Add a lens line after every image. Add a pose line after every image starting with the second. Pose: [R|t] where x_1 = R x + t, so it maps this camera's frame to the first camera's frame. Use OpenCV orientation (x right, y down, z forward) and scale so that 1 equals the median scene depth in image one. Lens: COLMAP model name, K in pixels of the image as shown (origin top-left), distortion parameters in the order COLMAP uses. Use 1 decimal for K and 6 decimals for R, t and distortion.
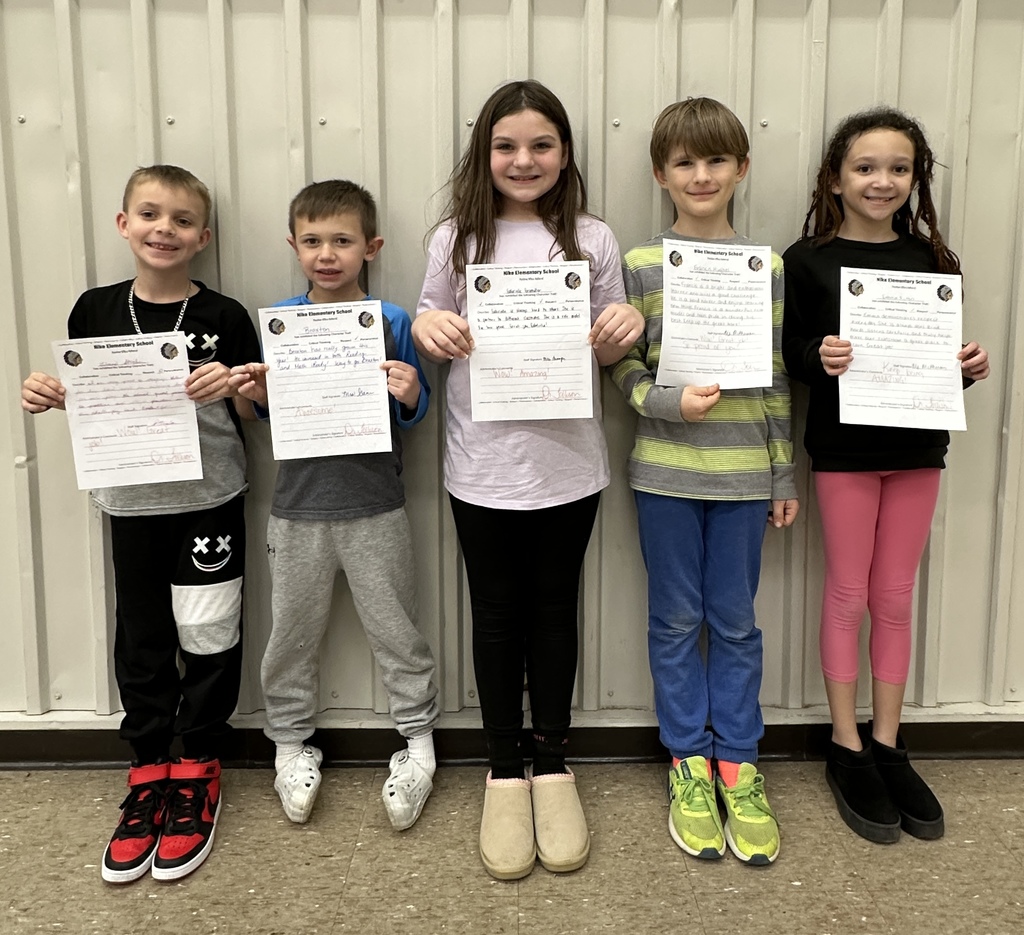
lens RADIAL K [[628.4, 0, 501.2], [0, 628.4, 427.3], [0, 0, 1]] dist [-0.004630, 0.001098]
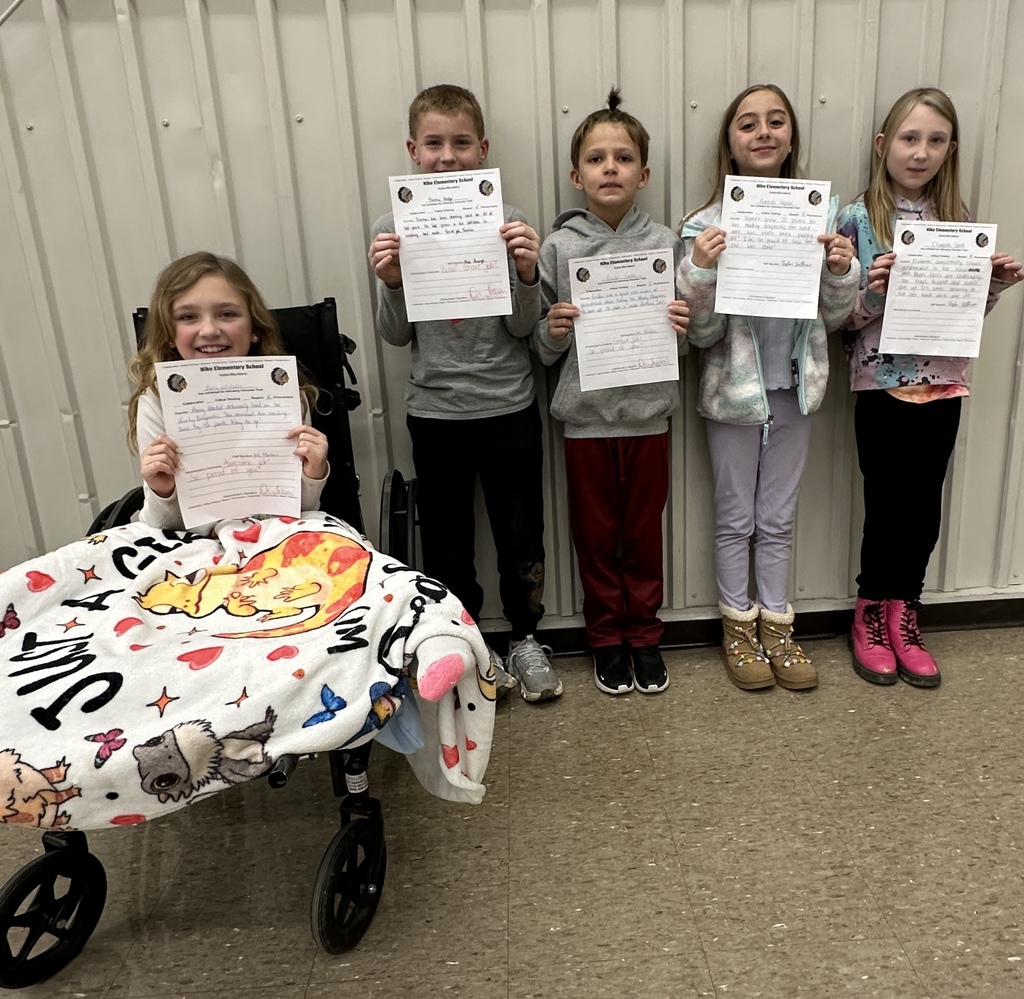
lens RADIAL K [[627.4, 0, 513.1], [0, 627.4, 499.3], [0, 0, 1]] dist [-0.002630, -0.001435]
pose [[0.998677, -0.049729, 0.013118, -0.199794], [0.047861, 0.991993, 0.116870, 0.077767], [-0.018825, -0.116088, 0.993061, -0.210355]]
